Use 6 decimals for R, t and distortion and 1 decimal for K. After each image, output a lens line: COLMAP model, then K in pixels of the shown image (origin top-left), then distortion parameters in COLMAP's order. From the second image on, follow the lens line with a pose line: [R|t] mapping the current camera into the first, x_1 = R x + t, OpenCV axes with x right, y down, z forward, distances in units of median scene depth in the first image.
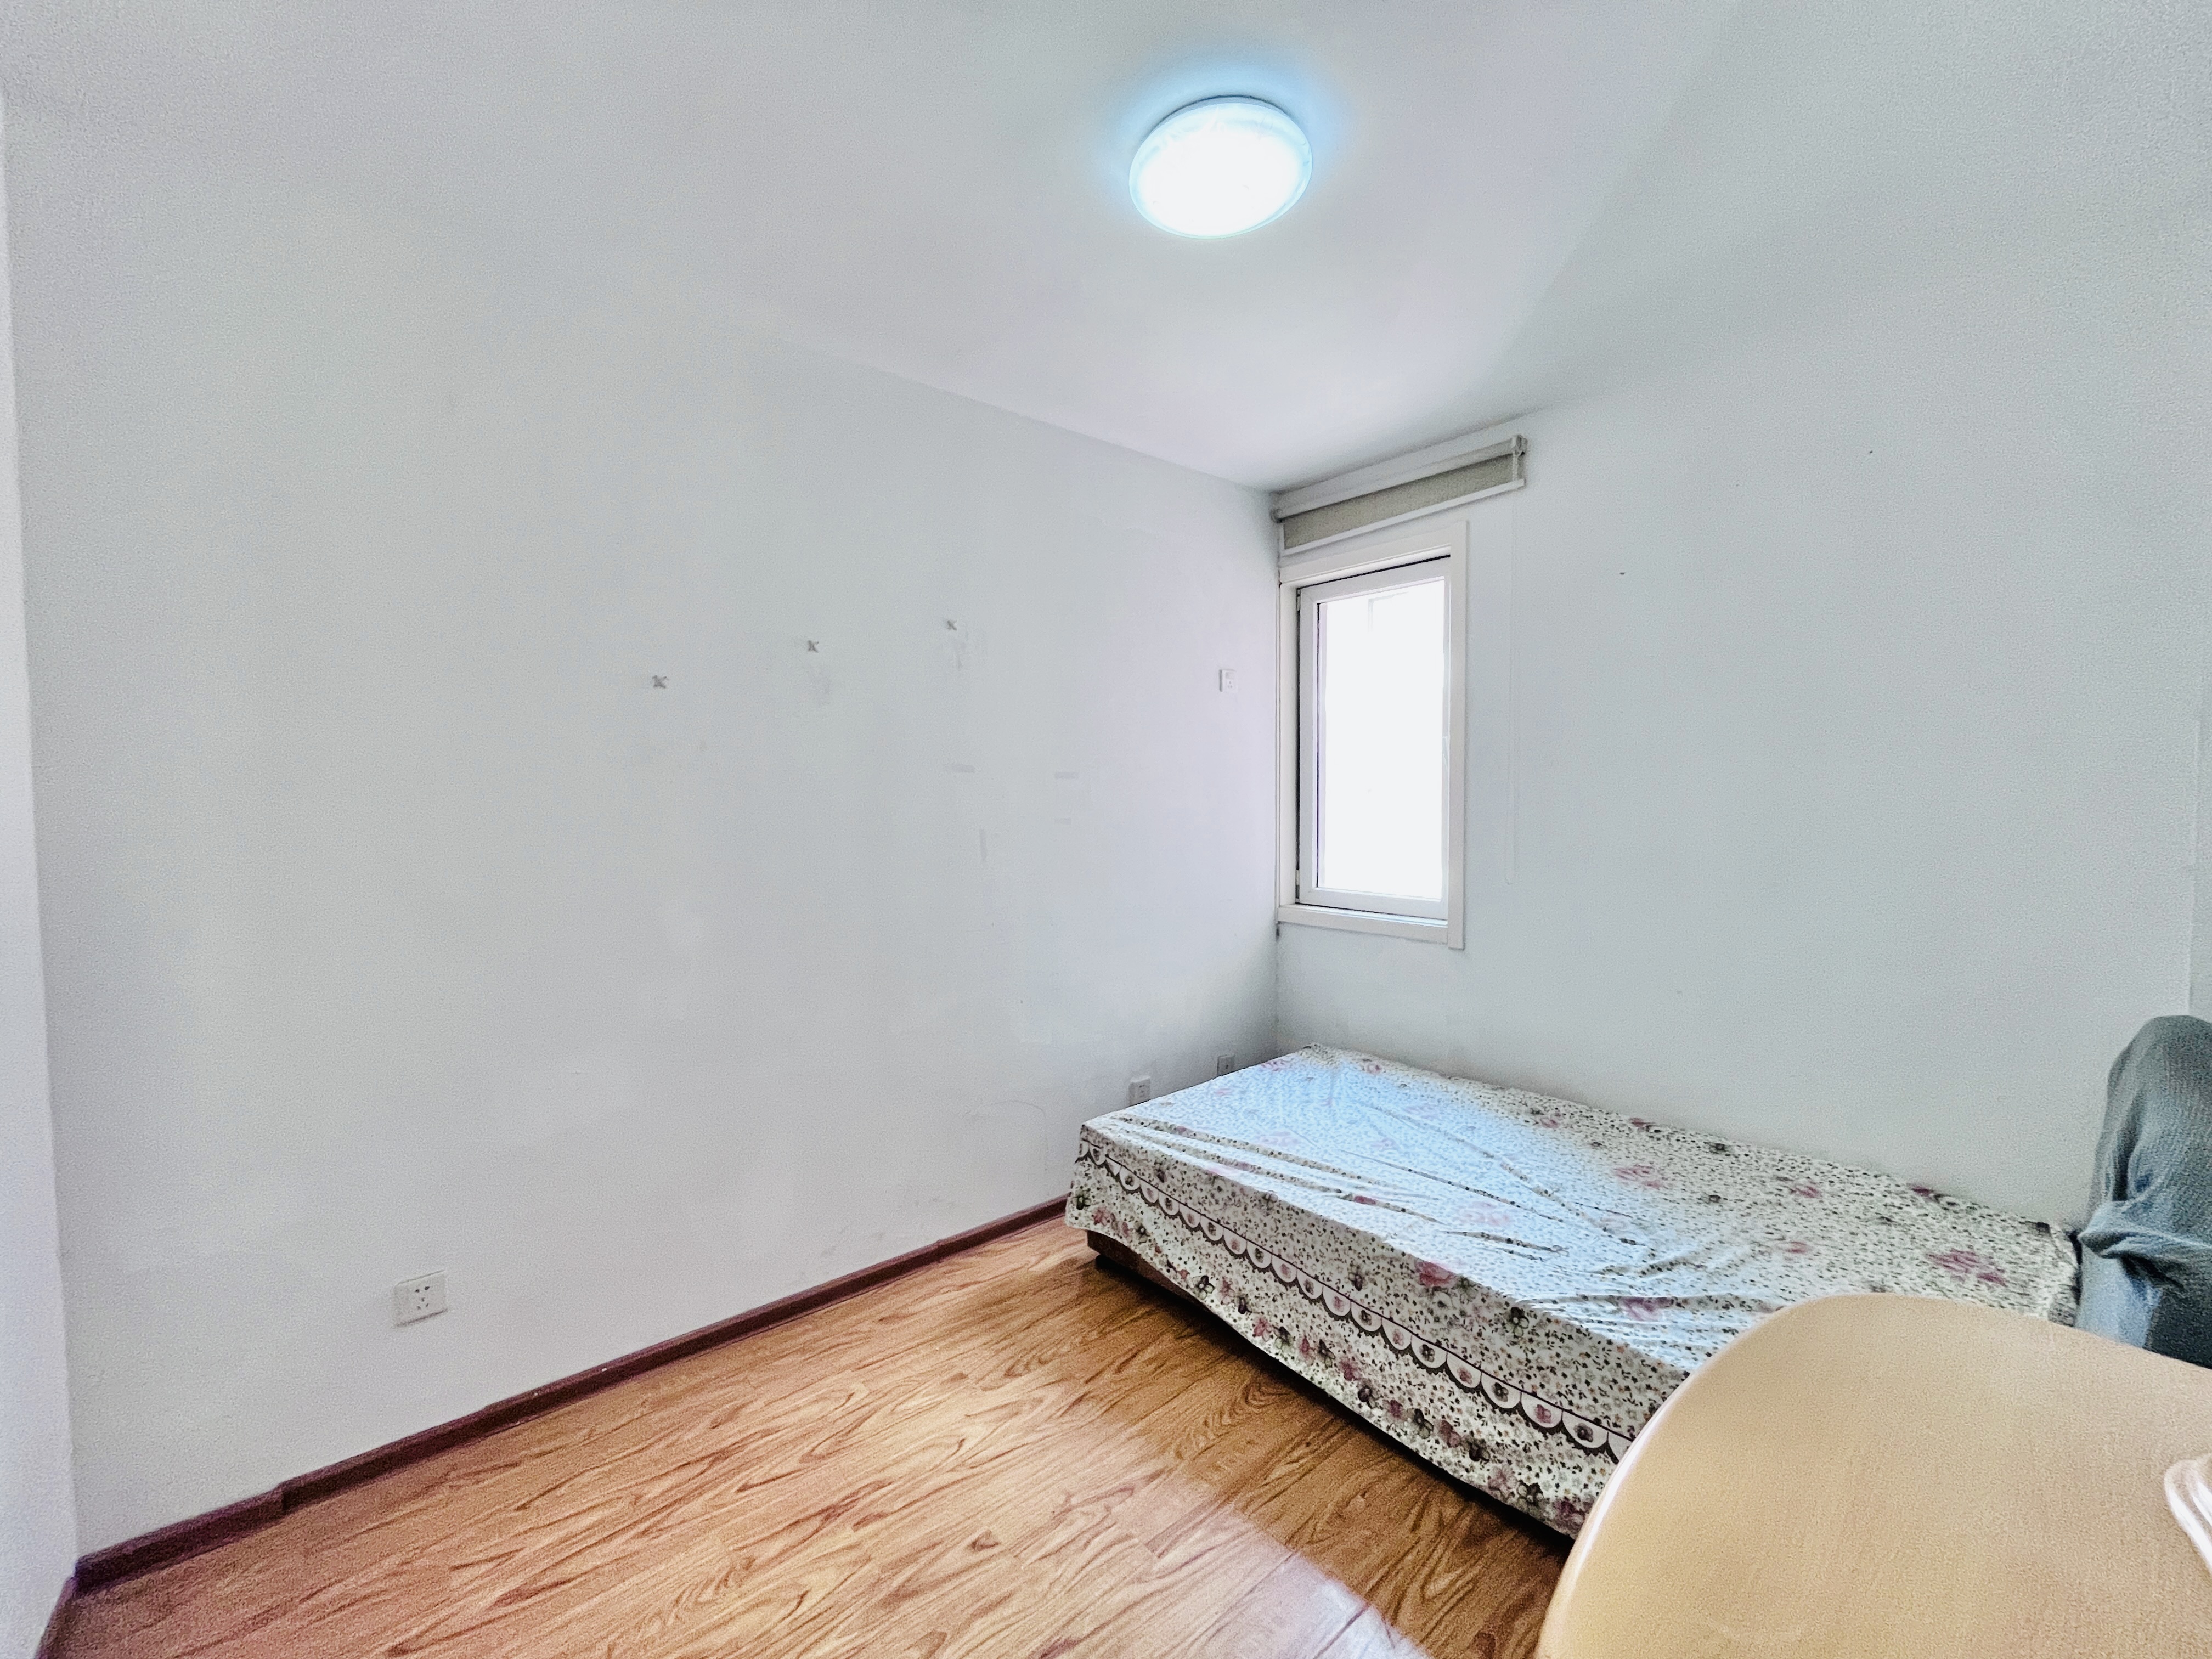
lens RADIAL K [[889.2, 0, 1102.4], [0, 889.2, 828.7], [0, 0, 1]] dist [-0.006236, 0.000343]
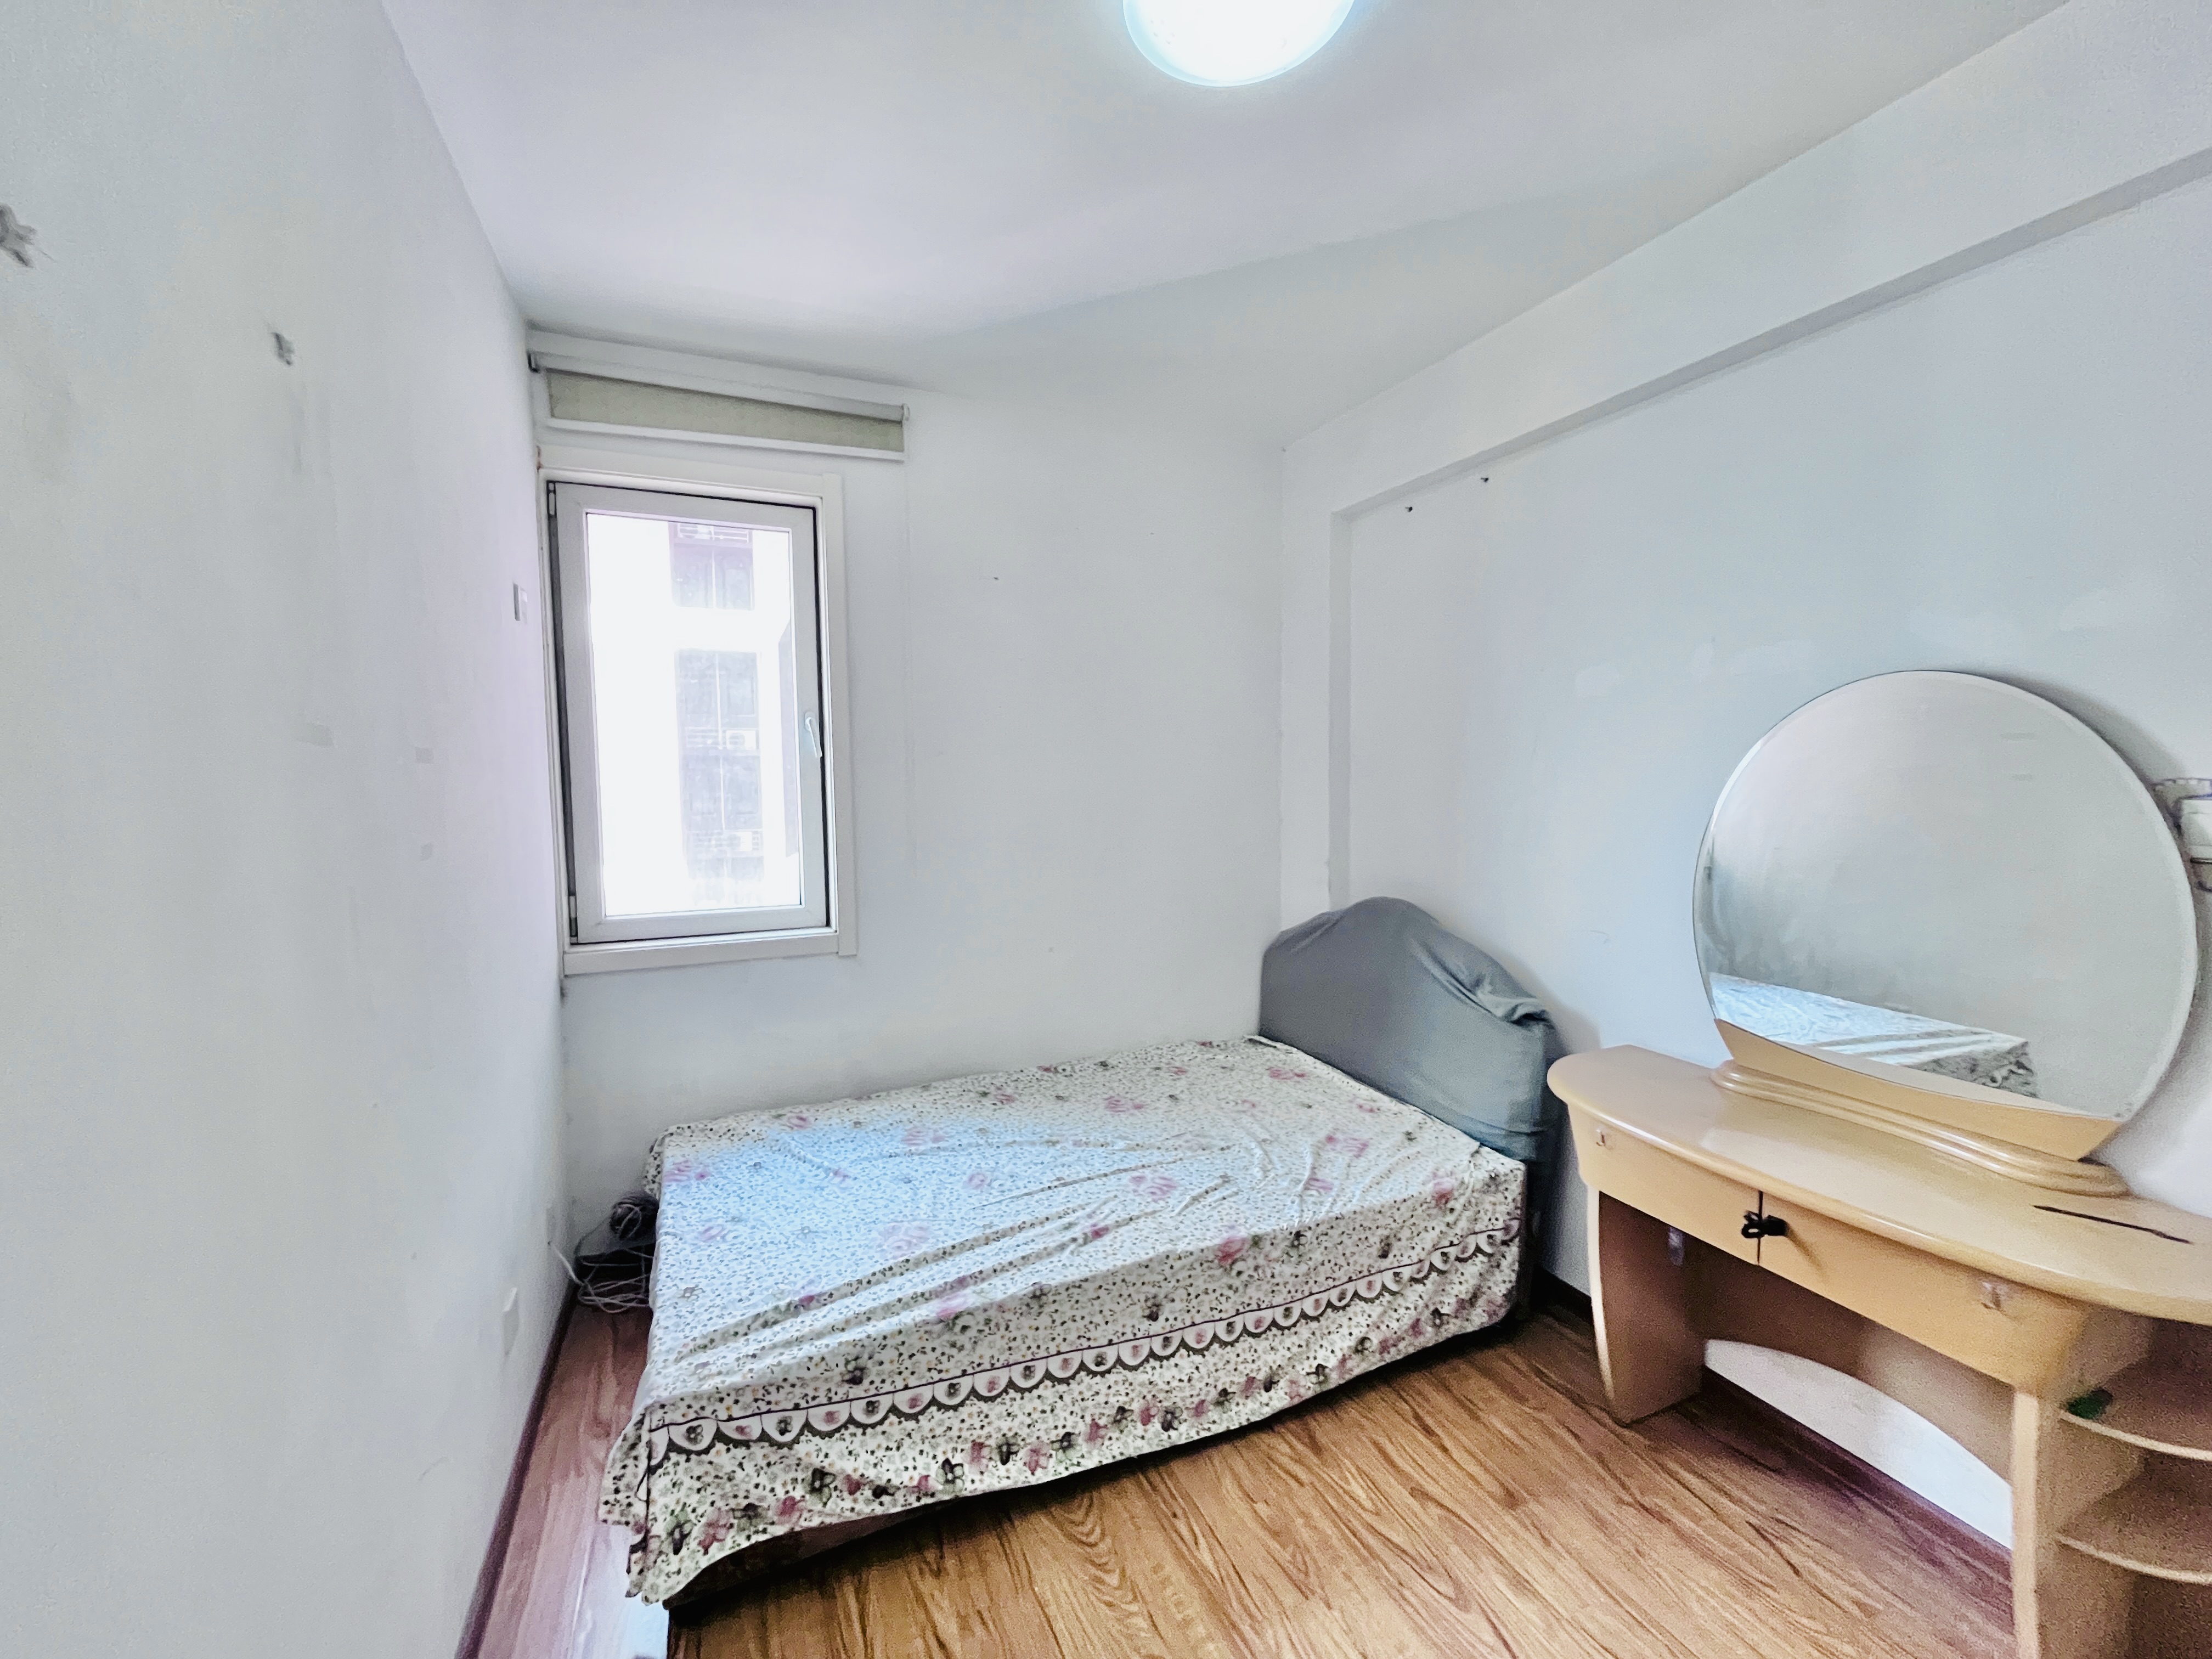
lens RADIAL K [[889.2, 0, 1101.5], [0, 889.2, 825.2], [0, 0, 1]] dist [-0.006236, 0.000343]
pose [[0.303807, -0.060694, 0.950799, -0.524604], [0.044776, 0.997776, 0.049385, -0.041209], [-0.951681, 0.027569, 0.305848, 0.683441]]
